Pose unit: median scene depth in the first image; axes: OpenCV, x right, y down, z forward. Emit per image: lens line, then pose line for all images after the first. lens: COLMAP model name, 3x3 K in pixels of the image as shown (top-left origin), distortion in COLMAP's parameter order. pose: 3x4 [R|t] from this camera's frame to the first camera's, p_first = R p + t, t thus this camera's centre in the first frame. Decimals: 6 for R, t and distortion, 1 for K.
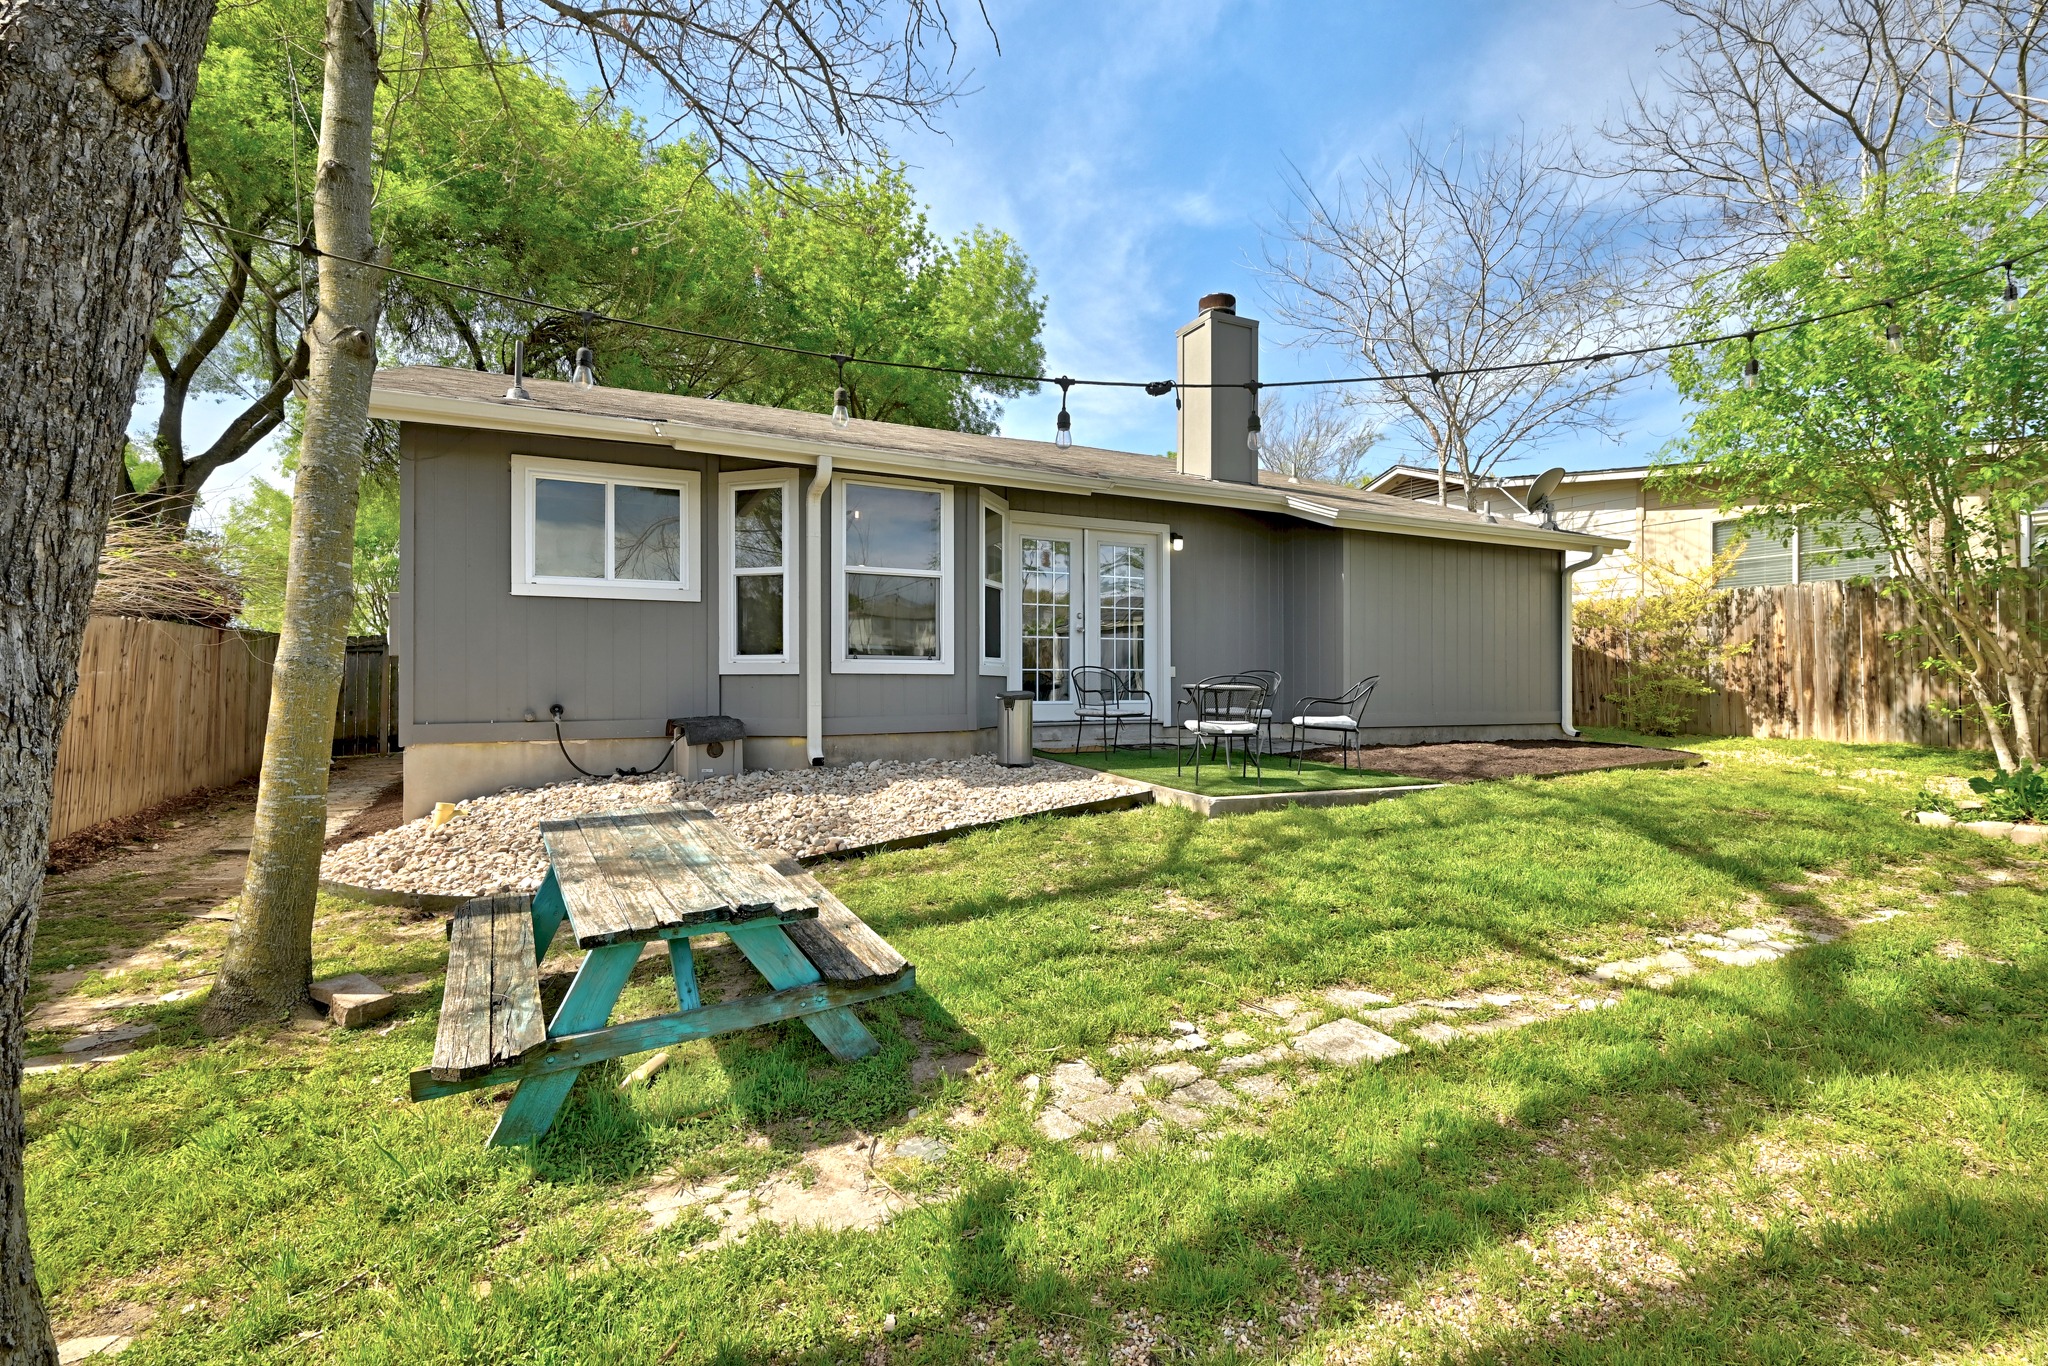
lens RADIAL K [[913.4, 0, 1017.5], [0, 913.4, 672.9], [0, 0, 1]] dist [-0.000462, 0.000331]
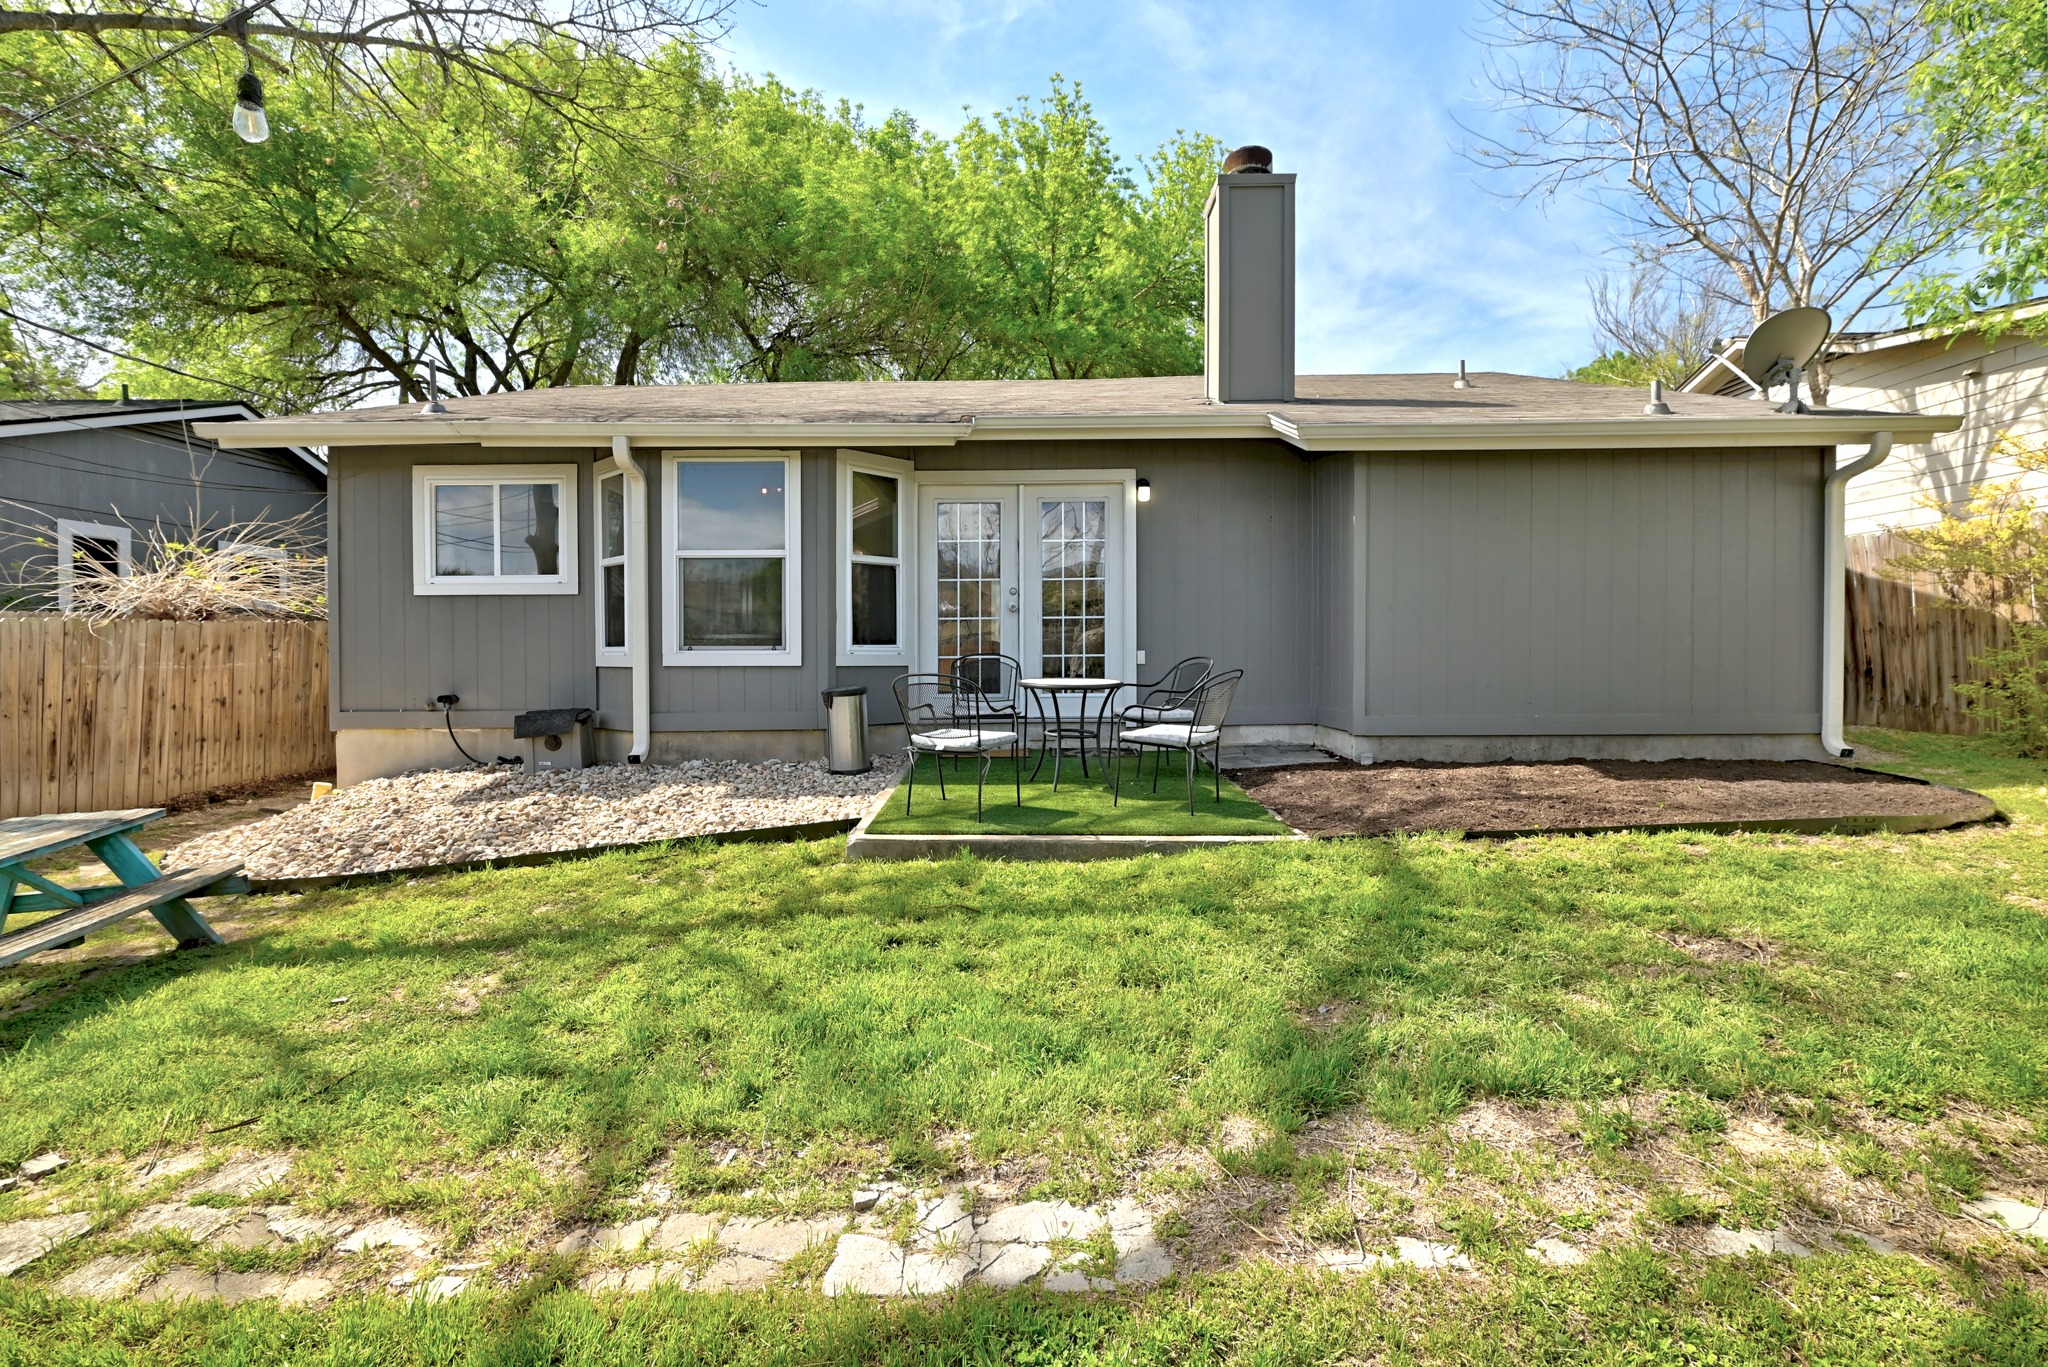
lens RADIAL K [[923.4, 0, 1027.8], [0, 923.4, 690.5], [0, 0, 1]] dist [0.008695, -0.000081]
pose [[0.896597, 0.010495, -0.442722, 0.521699], [0.013641, 0.998590, 0.051299, -0.016718], [0.442636, -0.052033, 0.895190, 0.282071]]
